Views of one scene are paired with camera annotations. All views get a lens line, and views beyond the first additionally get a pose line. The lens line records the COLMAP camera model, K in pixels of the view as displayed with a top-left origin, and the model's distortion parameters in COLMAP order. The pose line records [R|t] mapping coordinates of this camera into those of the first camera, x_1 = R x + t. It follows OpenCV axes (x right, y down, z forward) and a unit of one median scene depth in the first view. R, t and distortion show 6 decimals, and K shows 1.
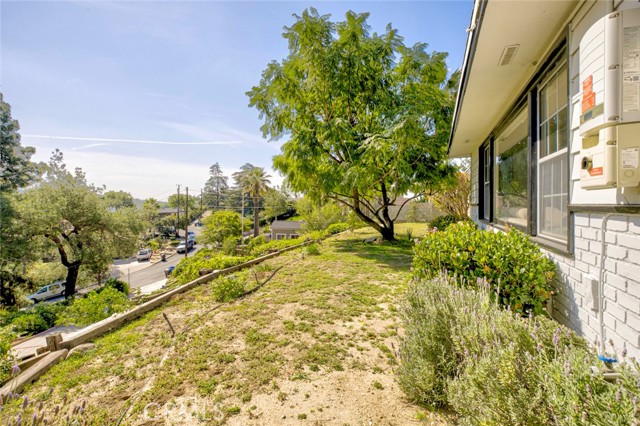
lens RADIAL K [[304.7, 0, 319.5], [0, 304.7, 206.5], [0, 0, 1]] dist [0.003344, 0.000022]
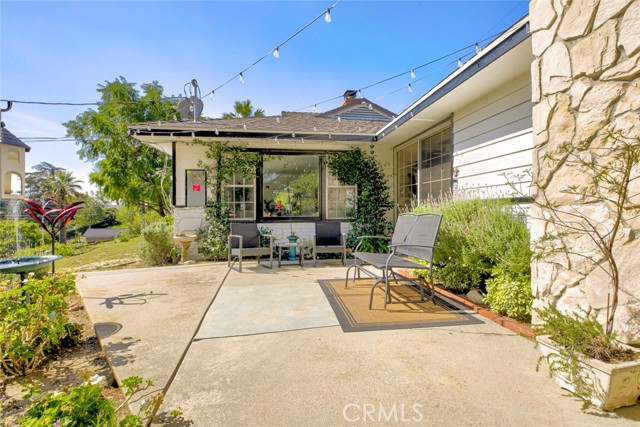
lens RADIAL K [[304.7, 0, 319.5], [0, 304.7, 207.0], [0, 0, 1]] dist [0.003344, 0.000022]
pose [[0.874538, -0.012897, 0.484785, 0.029436], [0.021376, 0.999700, -0.011966, 0.006189], [-0.484485, 0.020828, 0.874551, -0.244651]]
